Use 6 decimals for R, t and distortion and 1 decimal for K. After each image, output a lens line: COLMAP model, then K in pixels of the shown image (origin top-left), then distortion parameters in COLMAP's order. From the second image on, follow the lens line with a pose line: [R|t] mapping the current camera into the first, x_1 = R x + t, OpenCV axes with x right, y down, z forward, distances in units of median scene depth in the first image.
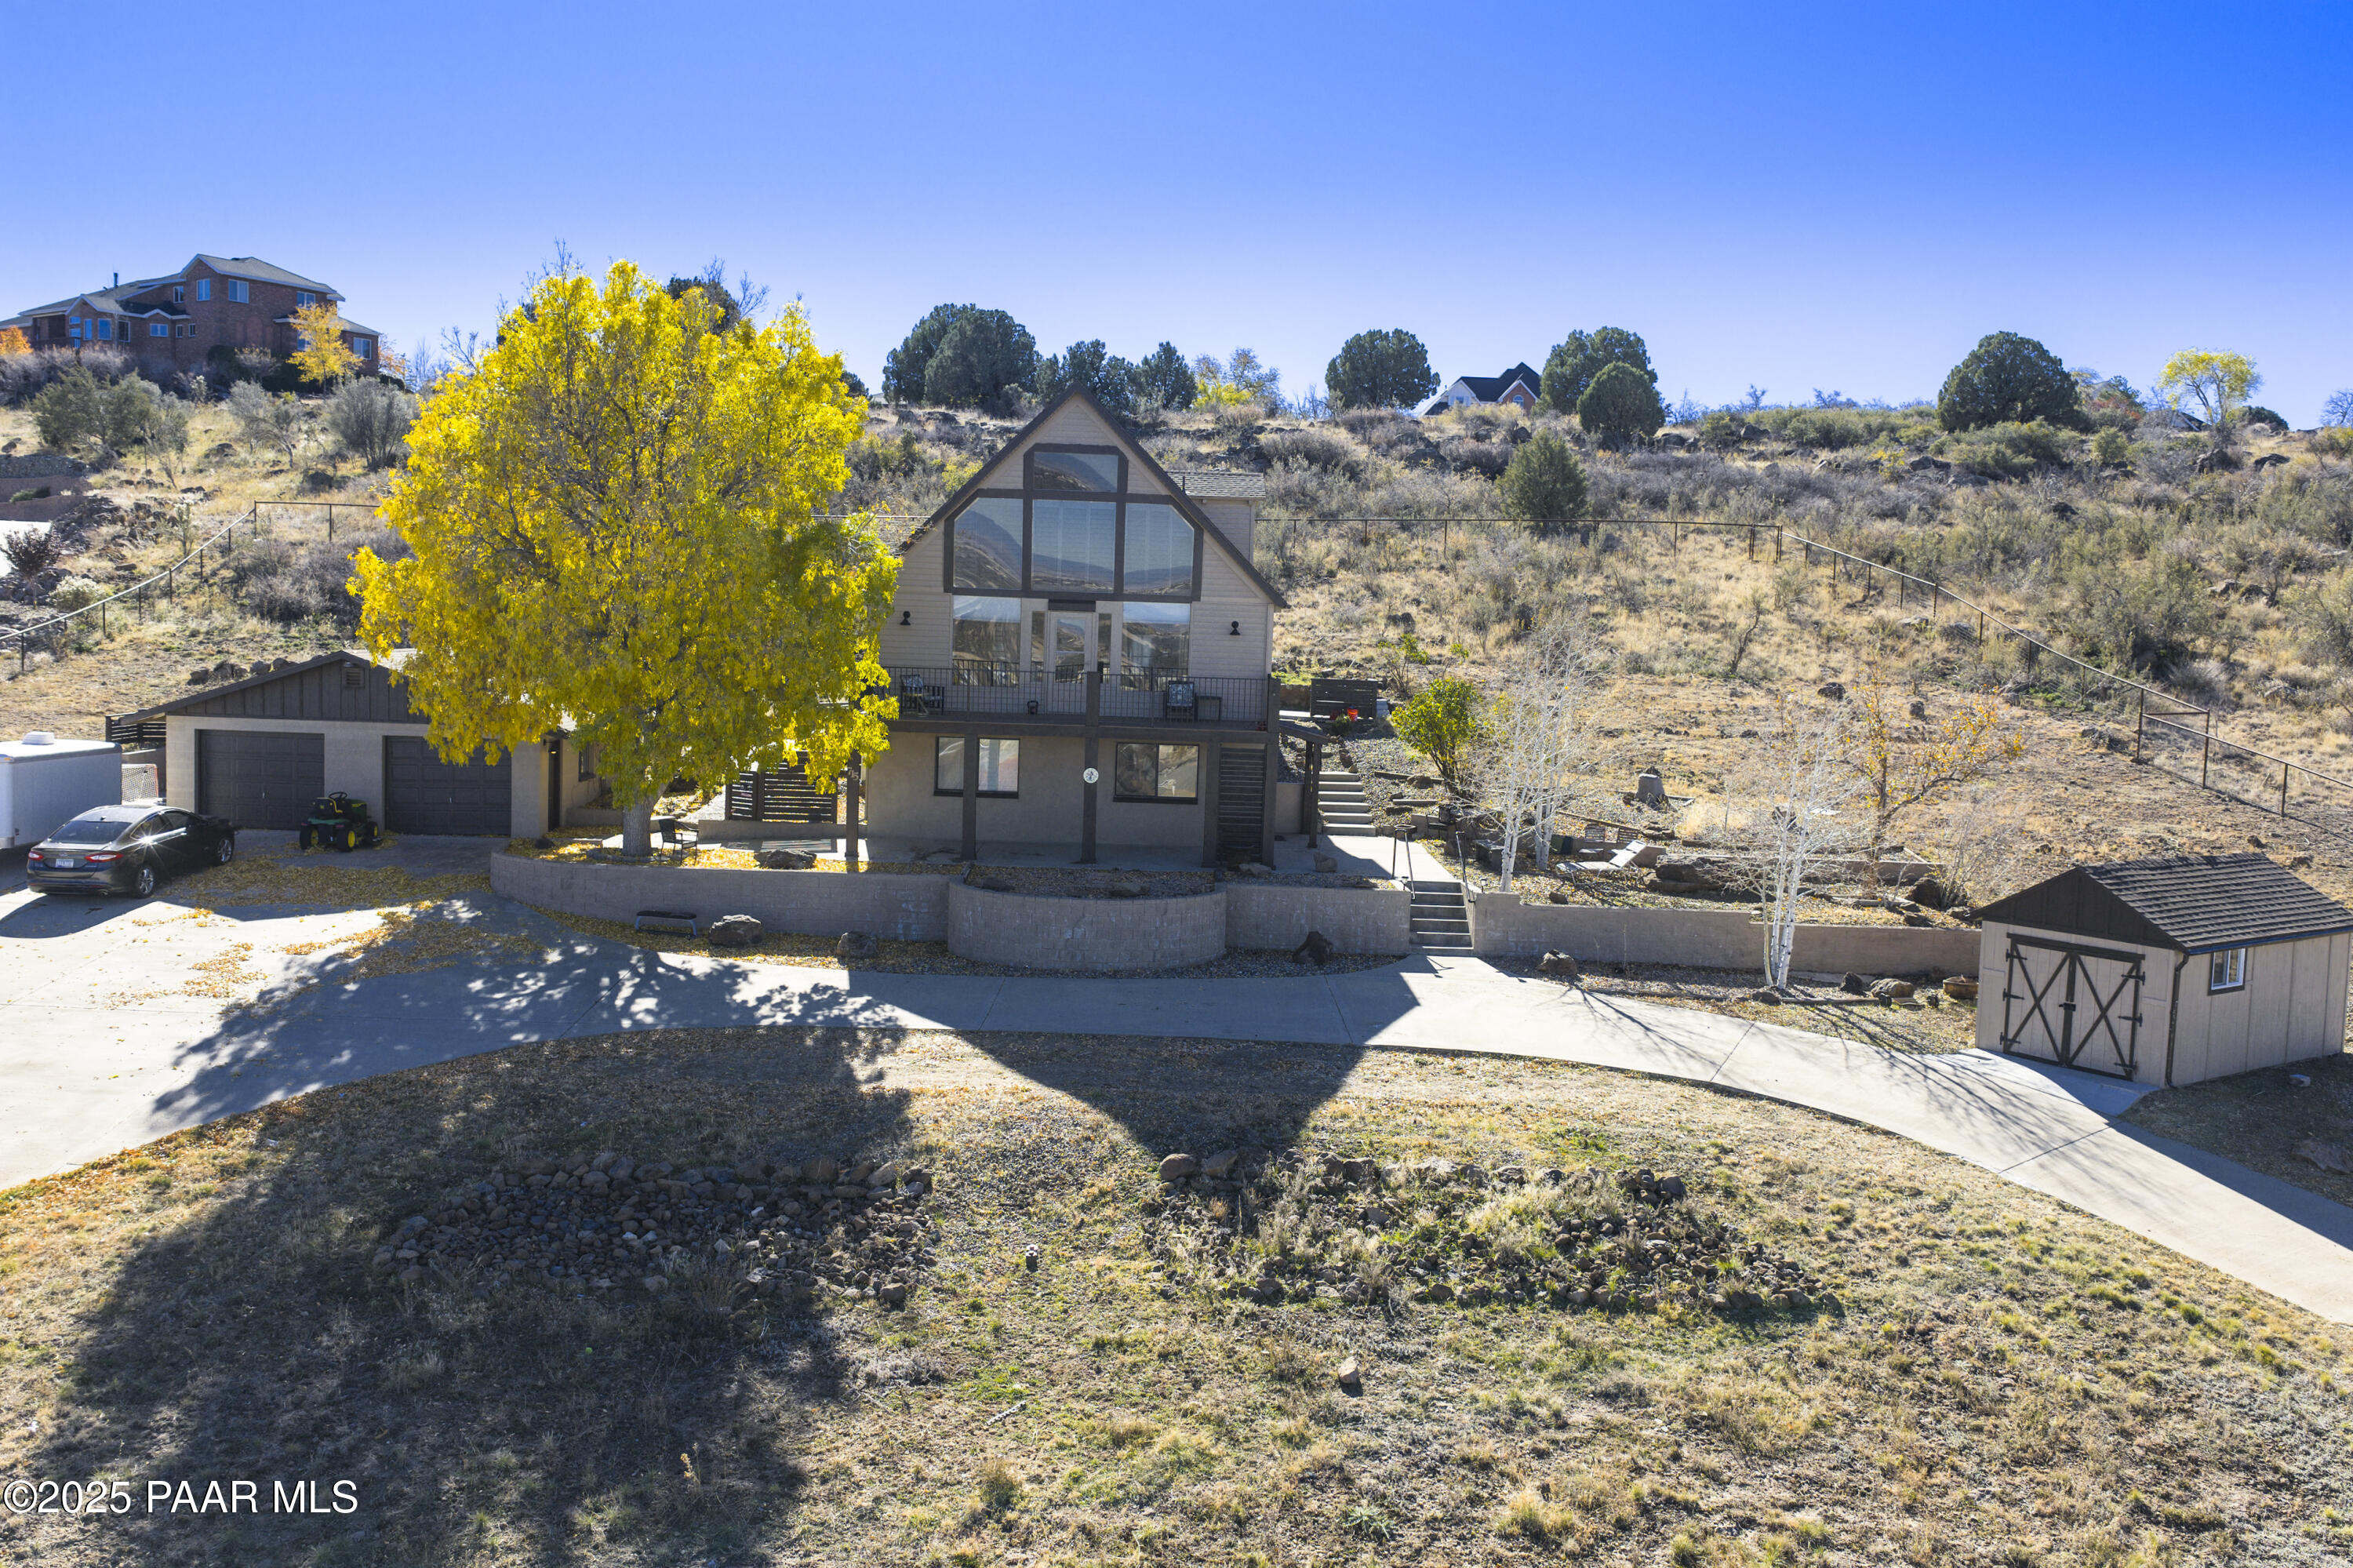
lens RADIAL K [[1935.3, 0, 1181.4], [0, 1935.3, 787.4], [0, 0, 1]] dist [0.026600, -0.049014]
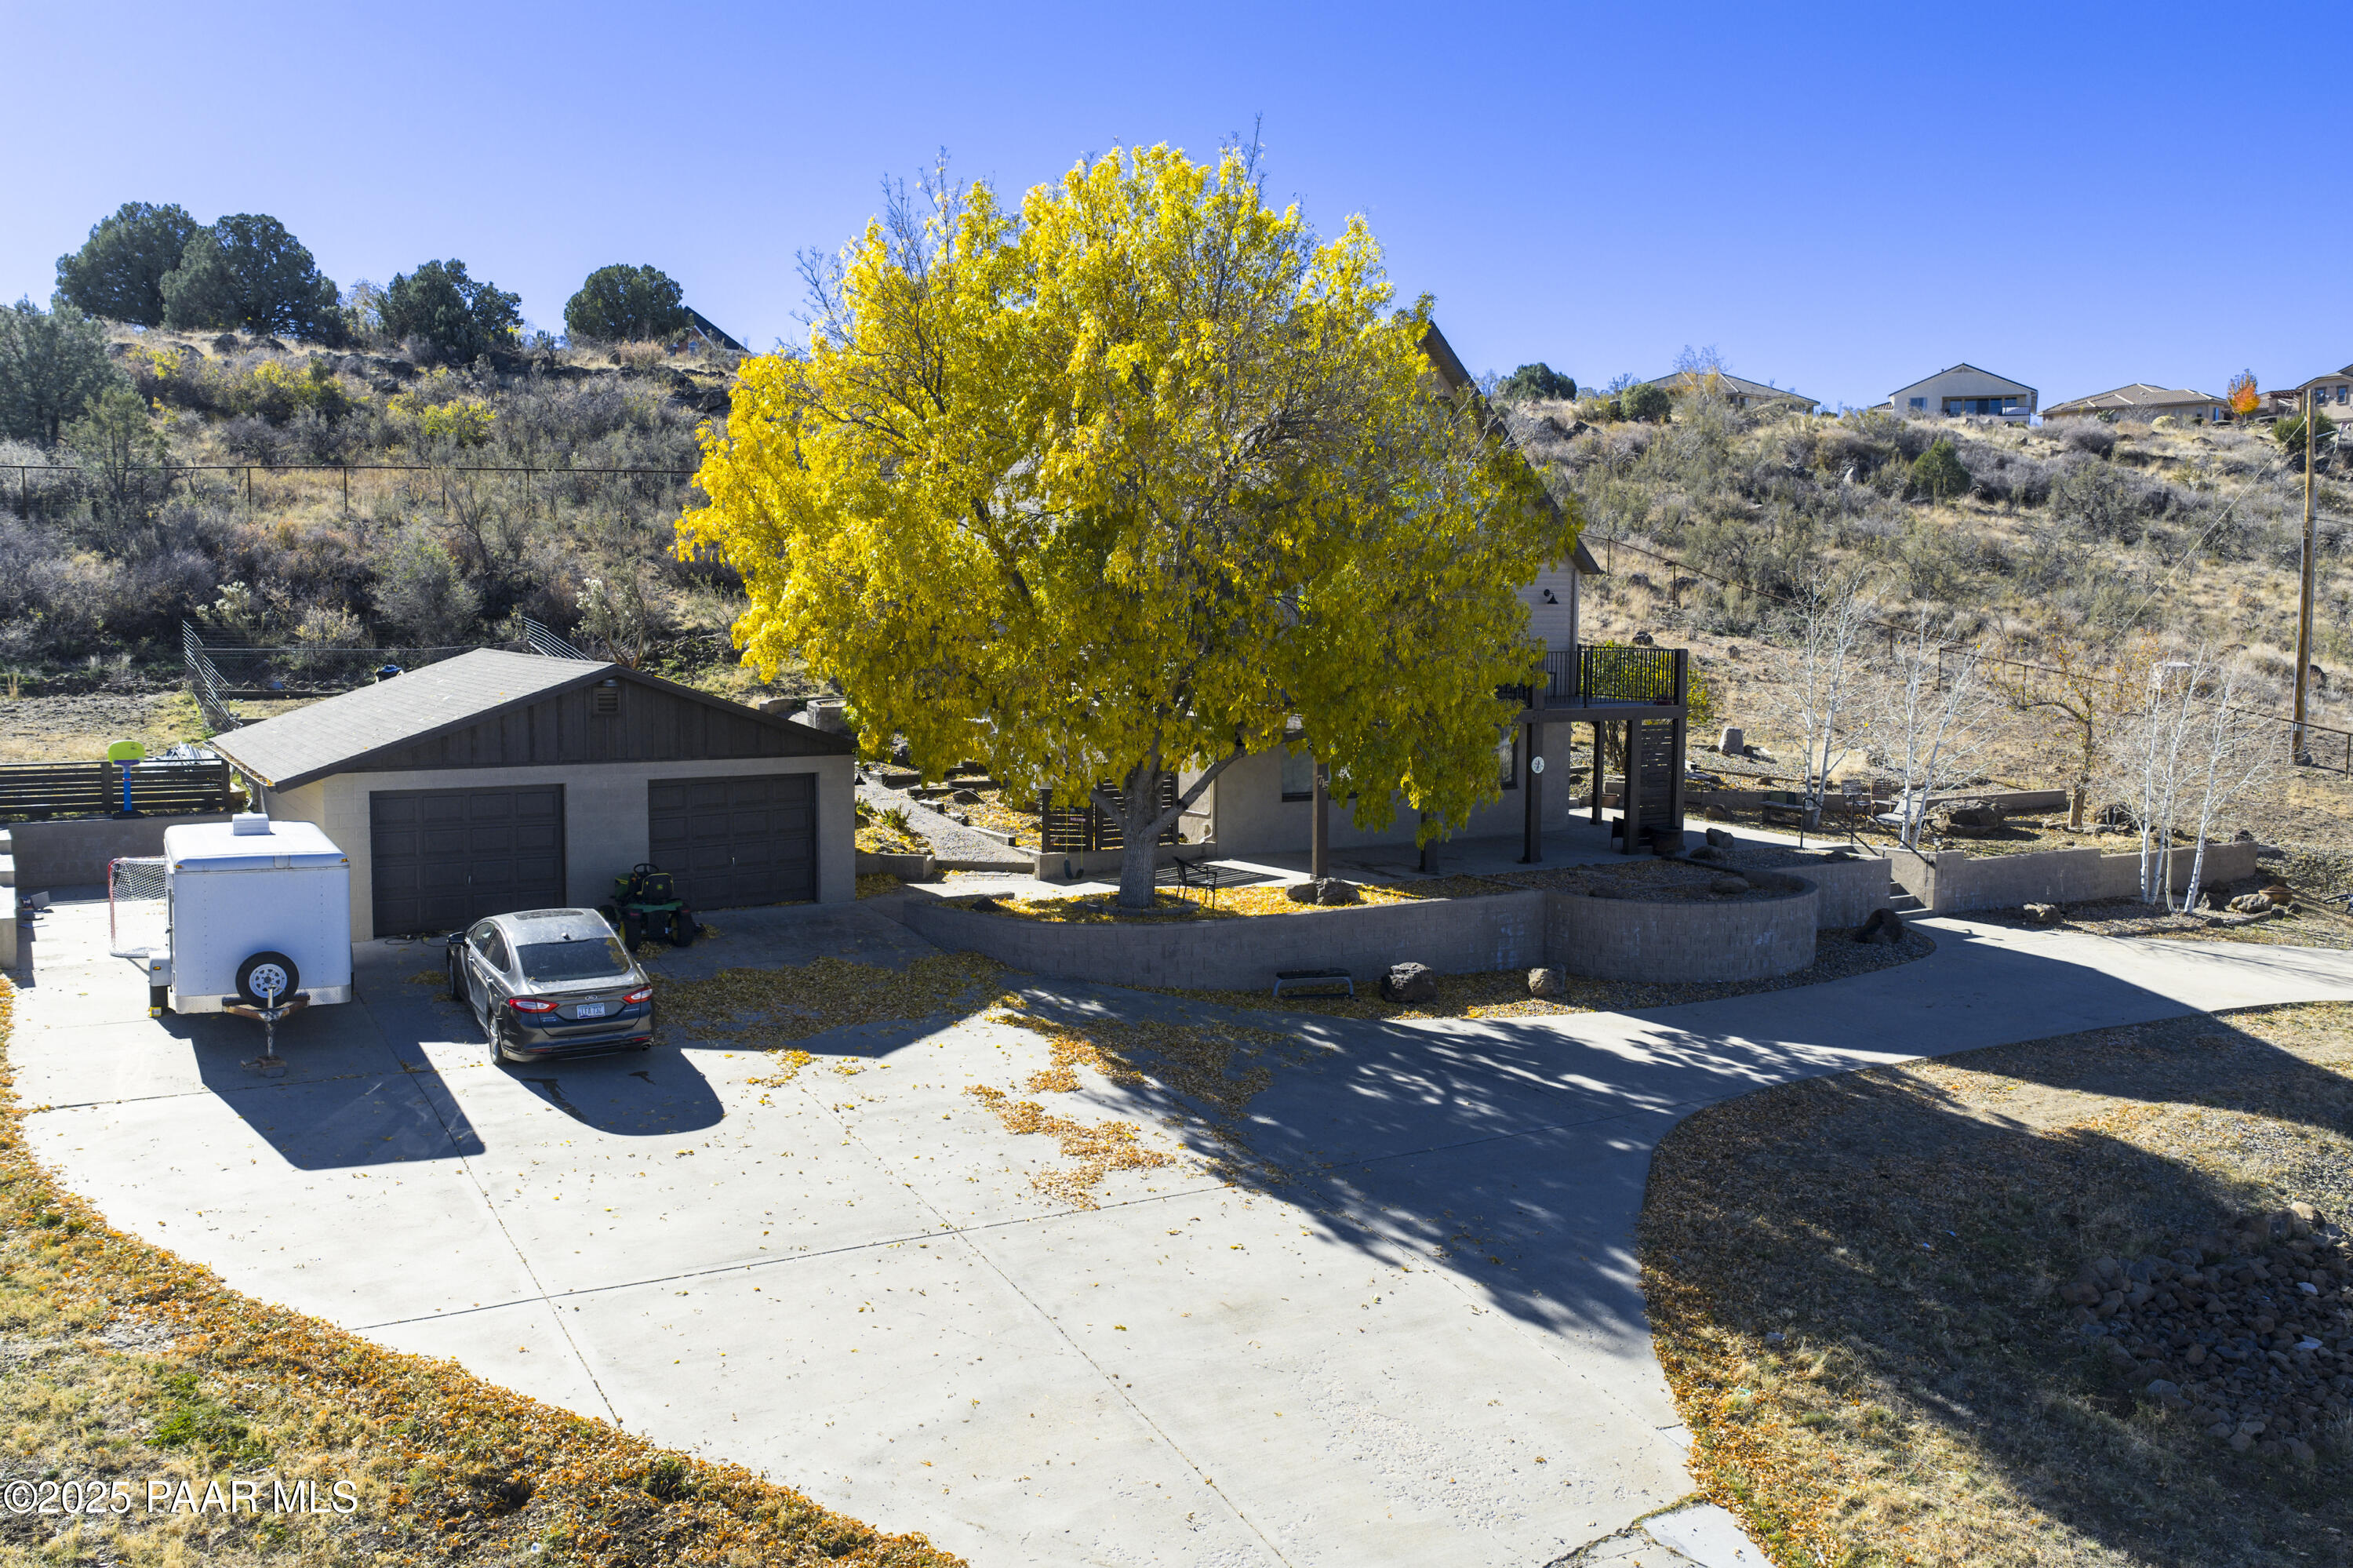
lens RADIAL K [[1935.3, 0, 1181.4], [0, 1935.3, 787.4], [0, 0, 1]] dist [0.026600, -0.049014]
pose [[0.861523, -0.076742, 0.501885, -0.504747], [0.064568, 0.997045, 0.041622, -0.034441], [-0.503596, -0.003452, 0.863932, 0.238327]]
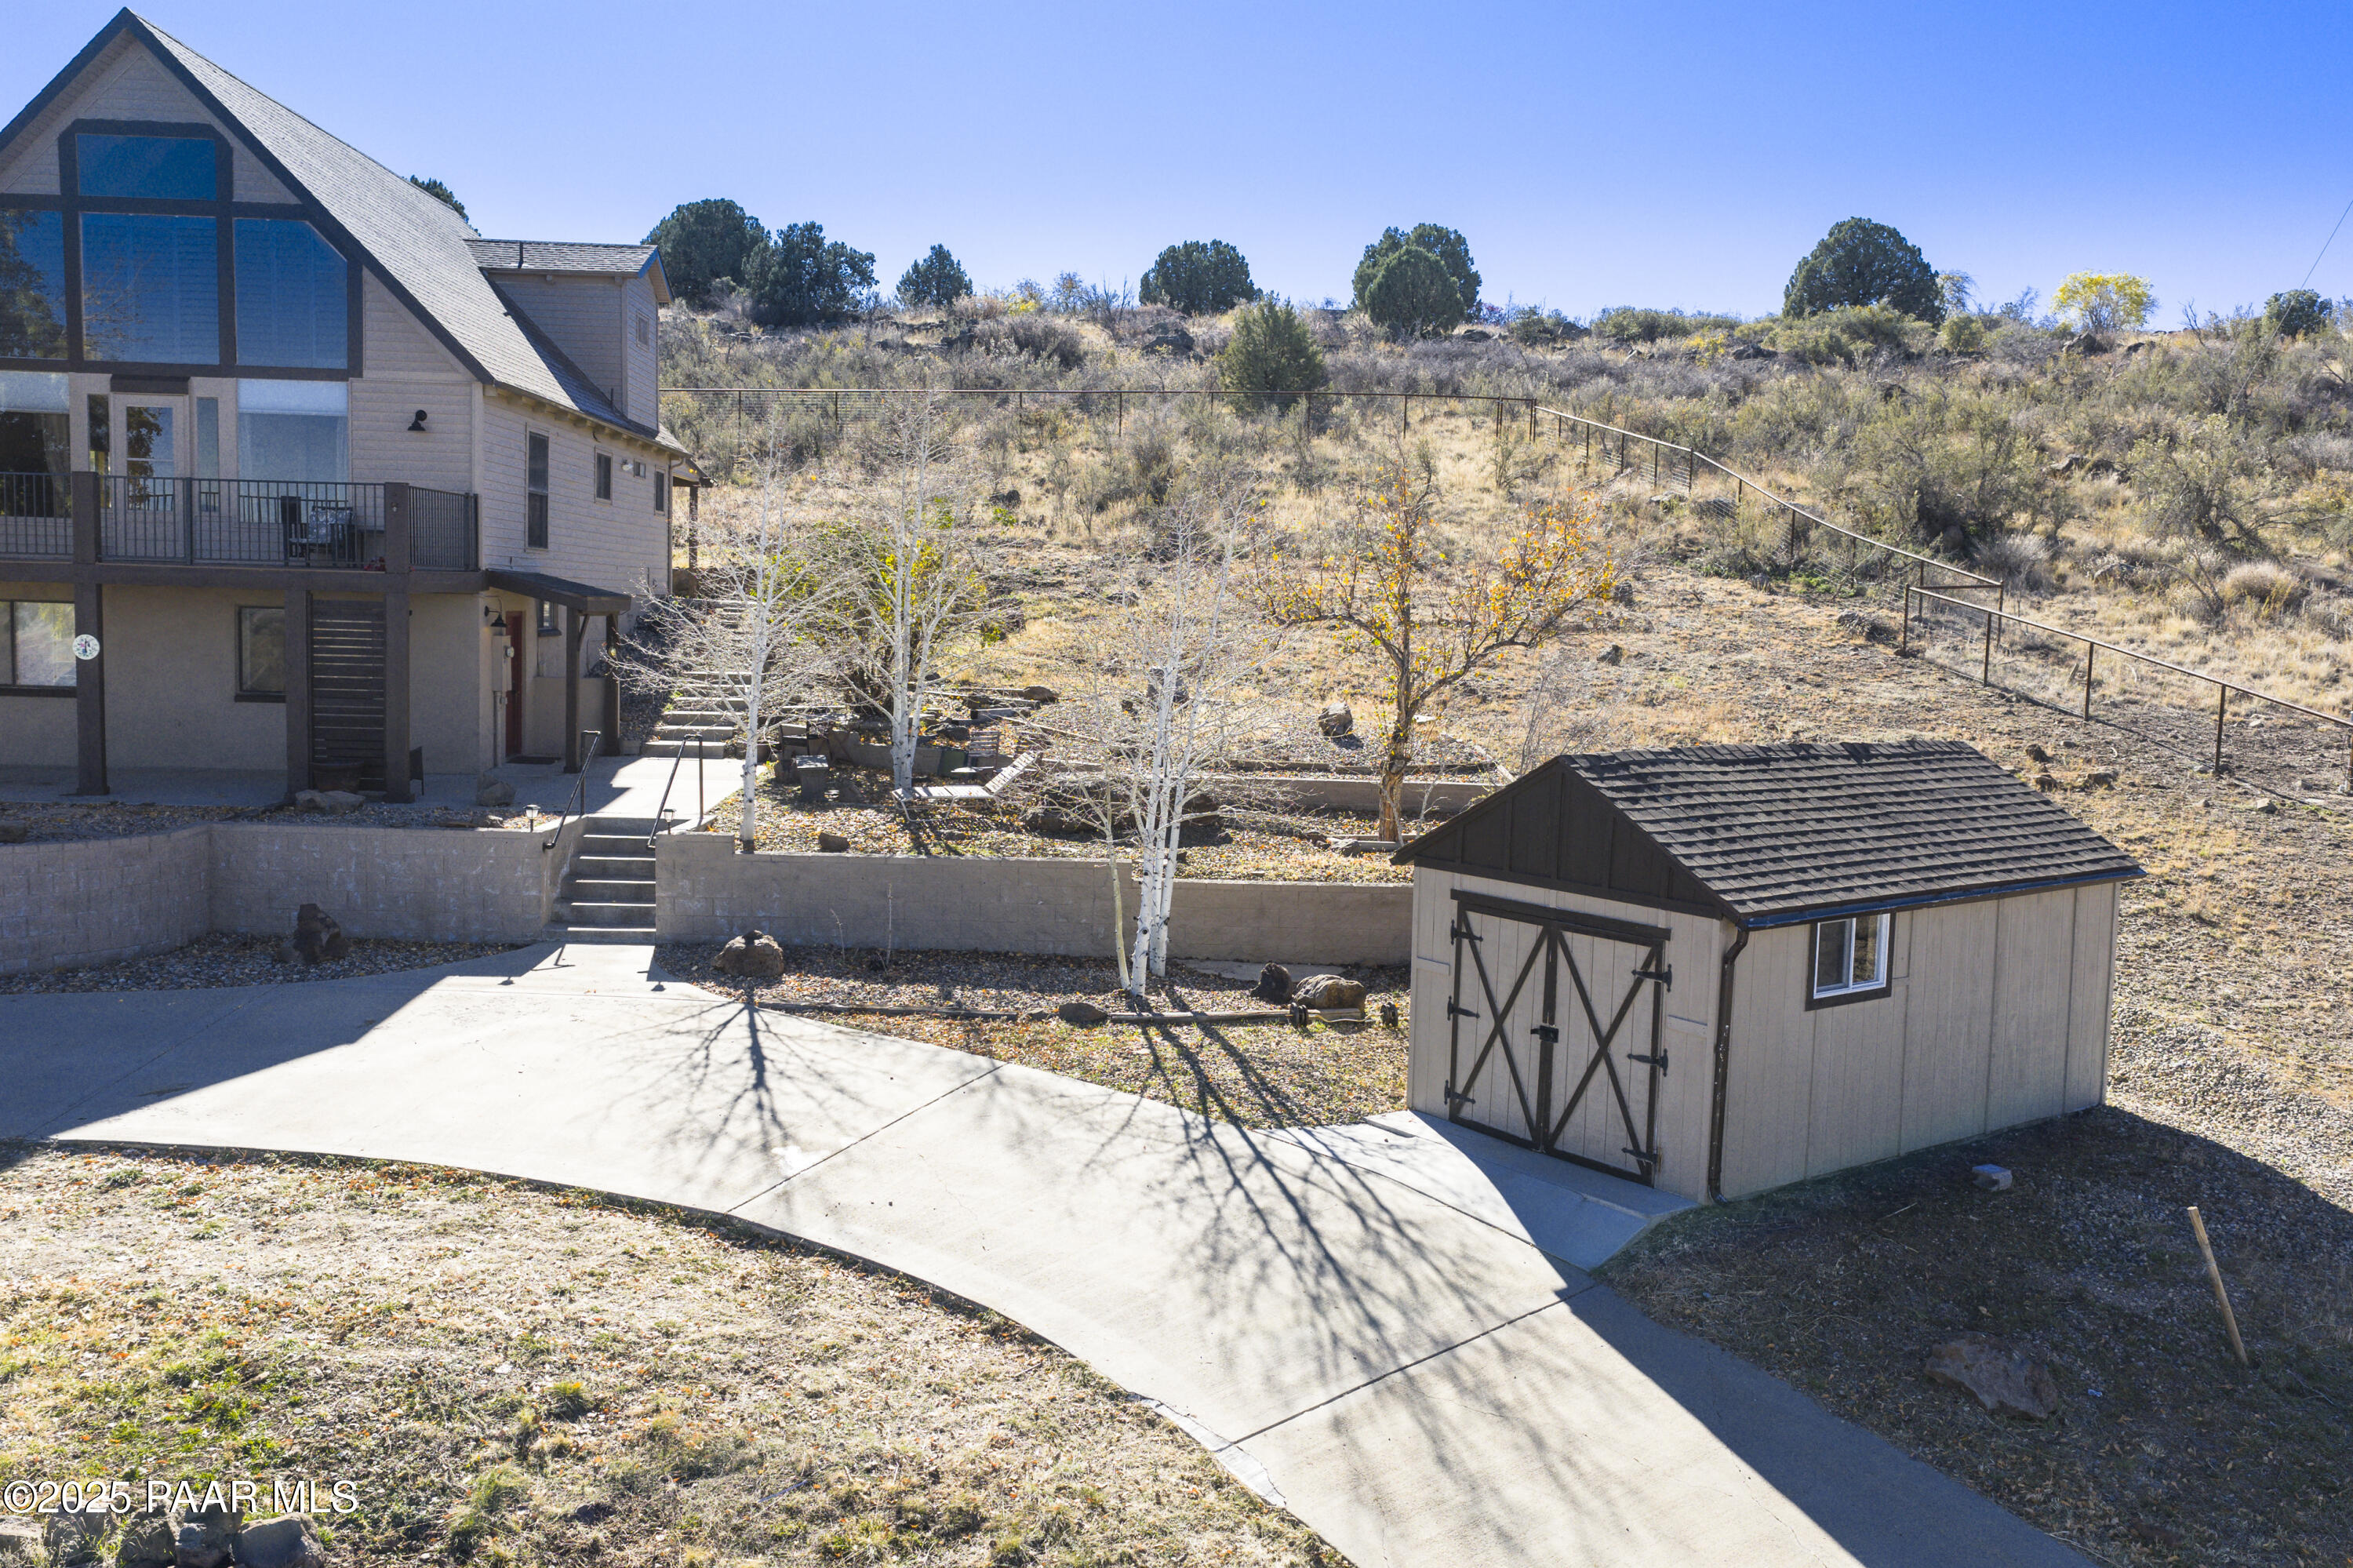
lens RADIAL K [[1939.2, 0, 1179.7], [0, 1939.2, 778.5], [0, 0, 1]] dist [0.030111, -0.065983]
pose [[0.999474, -0.008833, 0.031212, 0.212603], [0.008594, 0.999933, 0.007789, 0.025664], [-0.031279, -0.007517, 0.999482, 0.305807]]
